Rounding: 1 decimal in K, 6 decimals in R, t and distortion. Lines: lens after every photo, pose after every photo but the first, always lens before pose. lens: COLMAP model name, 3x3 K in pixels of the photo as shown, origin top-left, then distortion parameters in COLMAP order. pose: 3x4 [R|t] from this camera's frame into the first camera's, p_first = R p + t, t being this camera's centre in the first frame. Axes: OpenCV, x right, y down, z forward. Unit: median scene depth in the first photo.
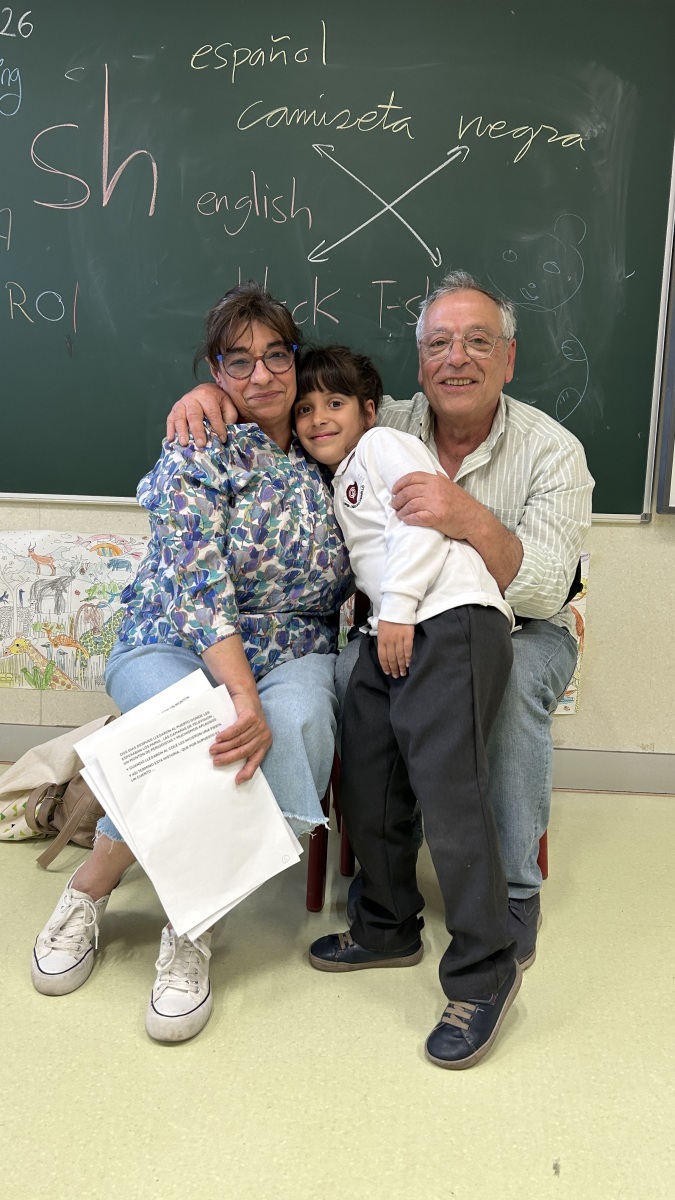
lens RADIAL K [[892.9, 0, 334.6], [0, 892.9, 601.1], [0, 0, 1]] dist [-0.000211, 0.000233]
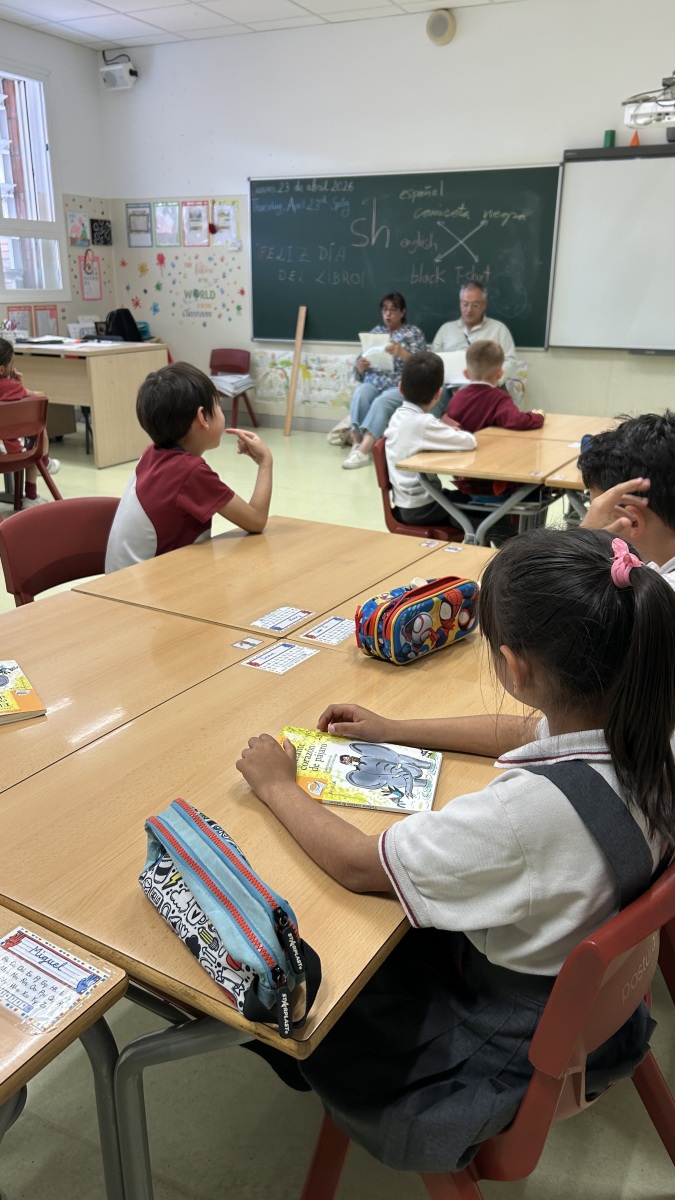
lens RADIAL K [[892.9, 0, 336.3], [0, 892.9, 597.7], [0, 0, 1]] dist [-0.000211, 0.000233]
pose [[0.925910, 0.102716, -0.363510, 0.888555], [-0.042154, 0.984405, 0.170790, 0.241557], [0.375384, -0.142813, 0.915801, -2.084827]]
